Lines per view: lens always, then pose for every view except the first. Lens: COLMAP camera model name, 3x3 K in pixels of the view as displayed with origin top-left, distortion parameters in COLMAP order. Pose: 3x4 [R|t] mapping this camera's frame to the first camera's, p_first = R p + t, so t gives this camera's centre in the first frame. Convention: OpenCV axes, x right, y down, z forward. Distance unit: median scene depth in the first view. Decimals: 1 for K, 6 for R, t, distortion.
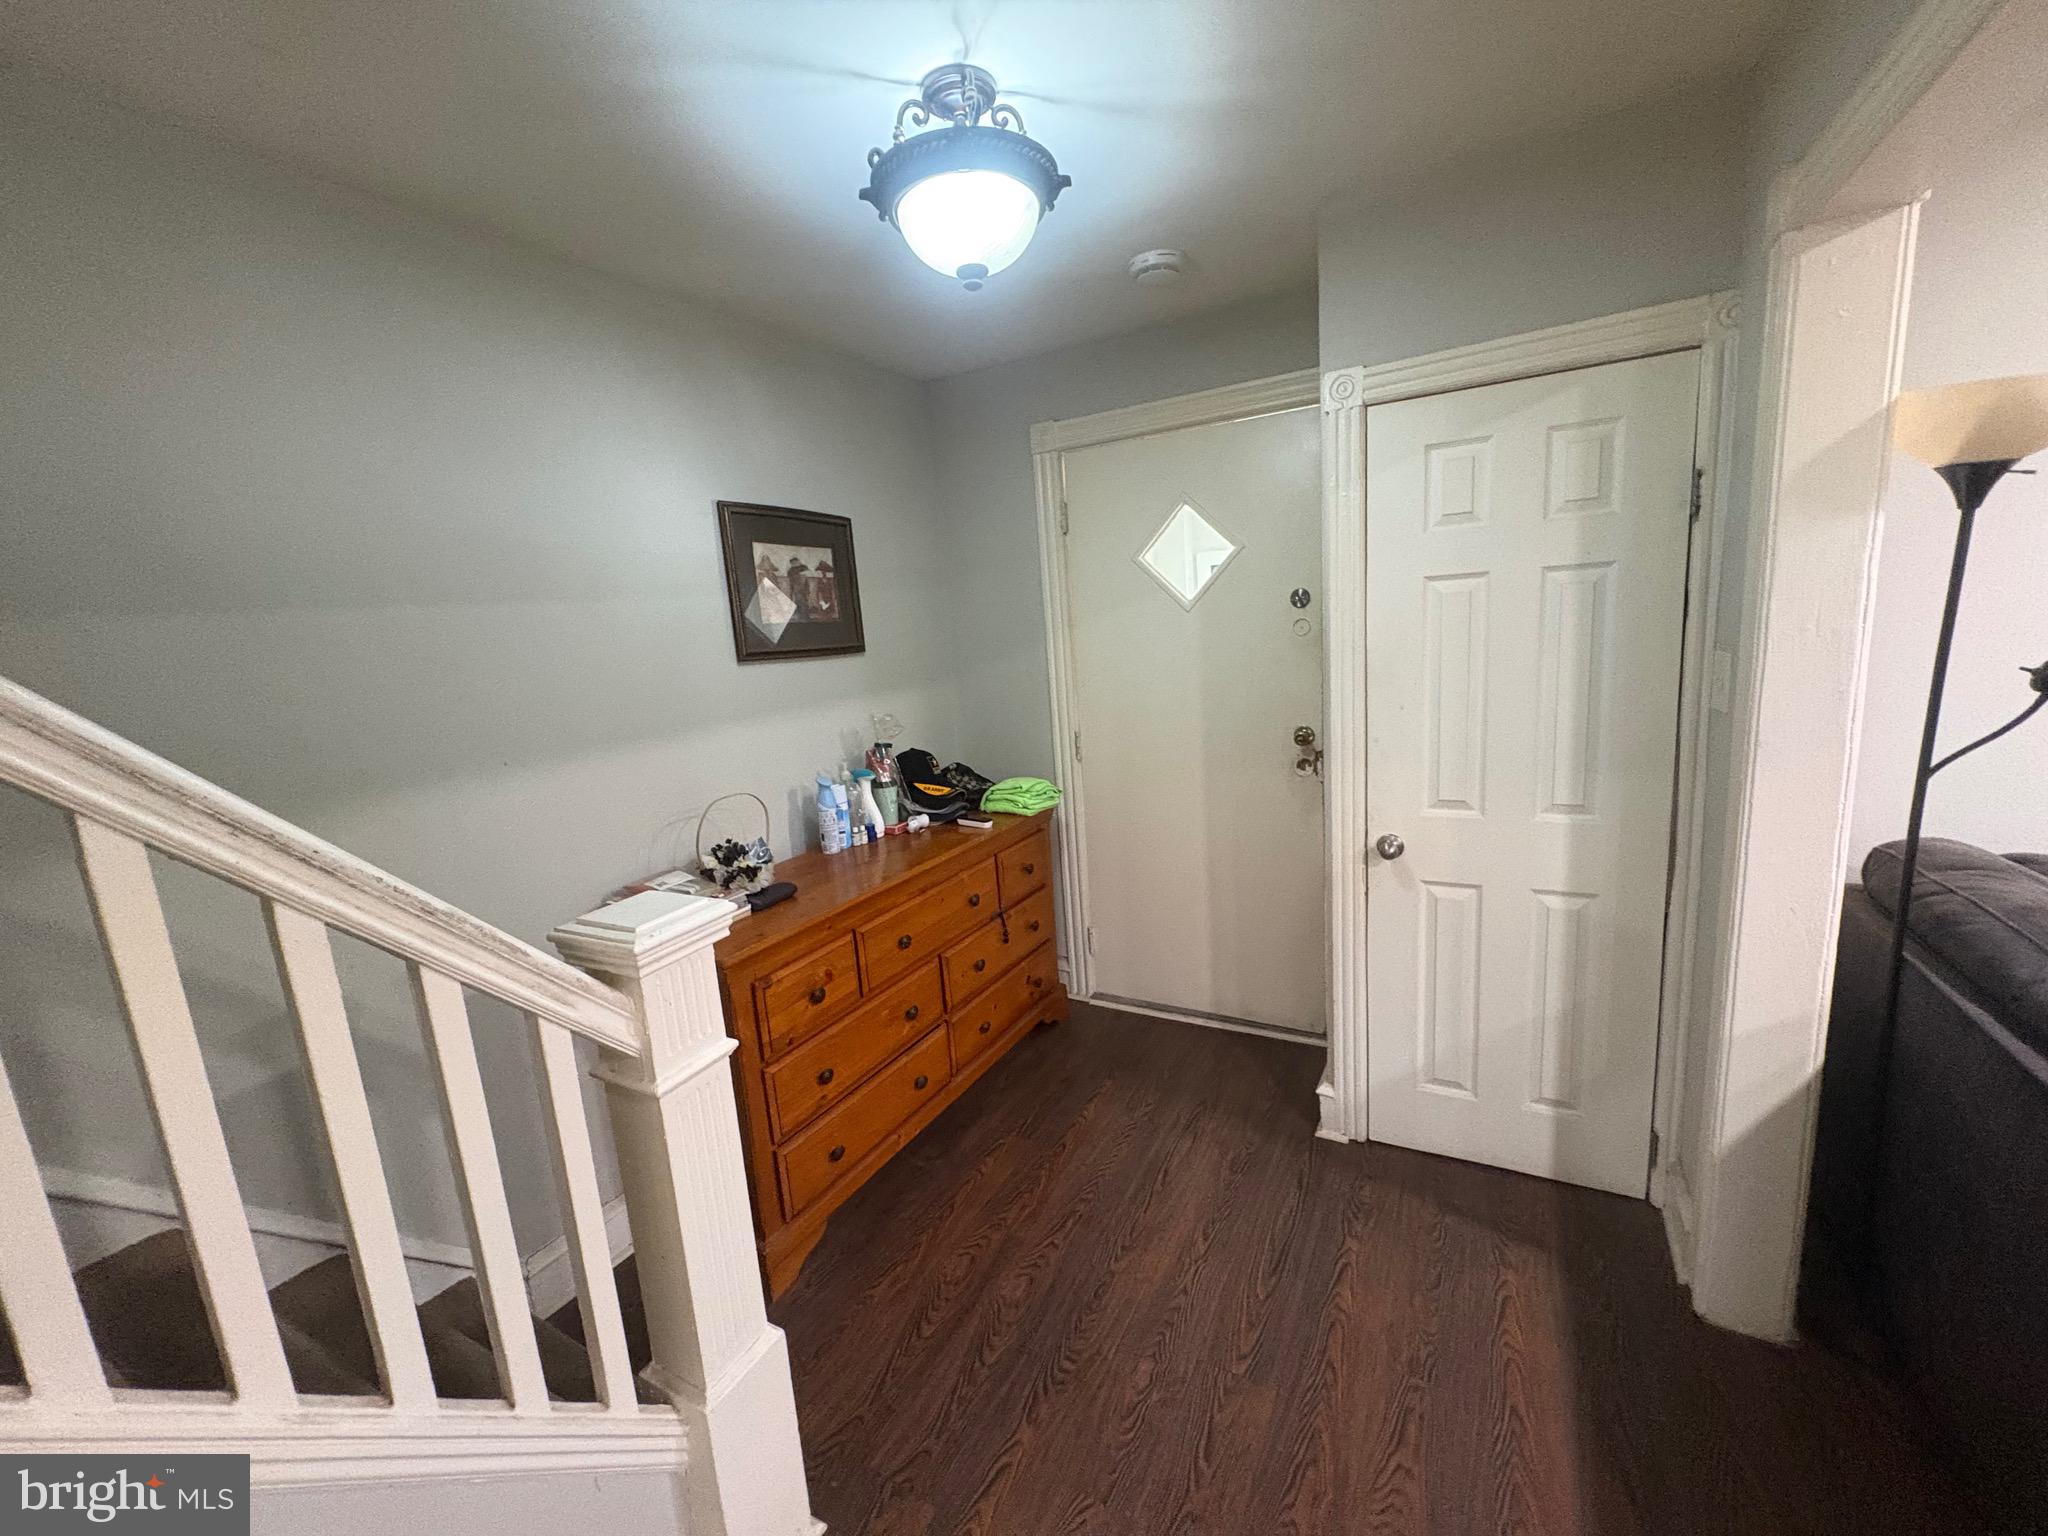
lens RADIAL K [[815.3, 0, 1020.8], [0, 815.3, 764.1], [0, 0, 1]] dist [0.000559, 0.000089]
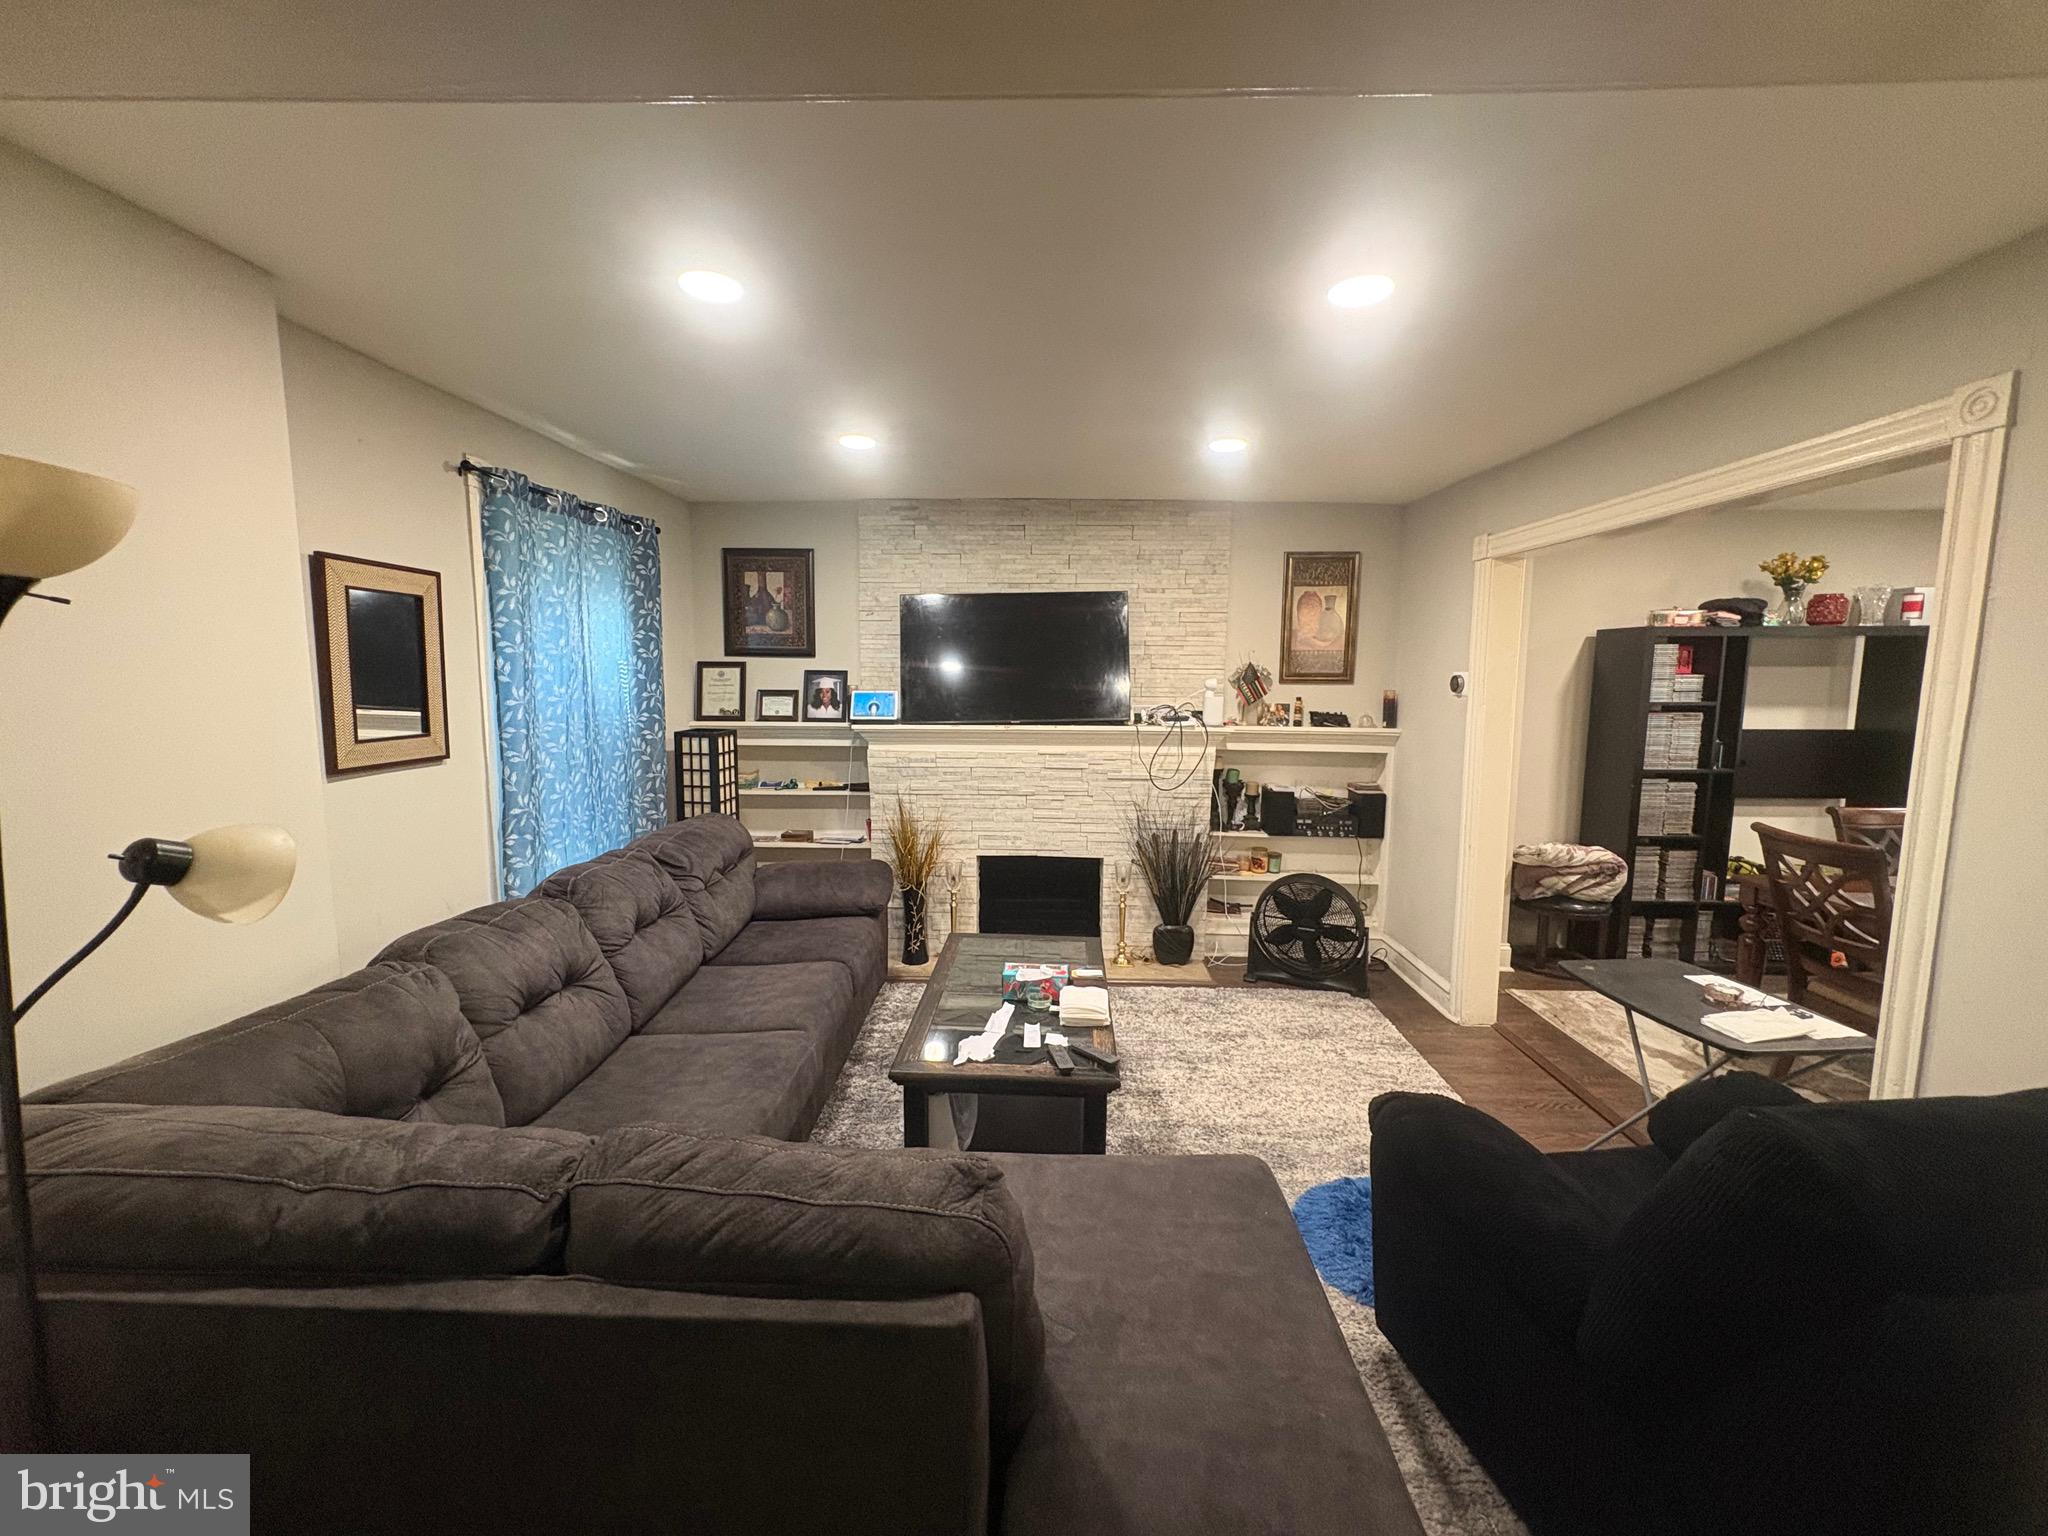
lens RADIAL K [[815.3, 0, 1020.8], [0, 815.3, 764.1], [0, 0, 1]] dist [0.000559, 0.000089]
pose [[-0.474893, -0.026296, 0.879651, 0.161338], [0.179805, 0.975569, 0.126234, -0.146028], [-0.861479, 0.218113, -0.458563, 0.607913]]
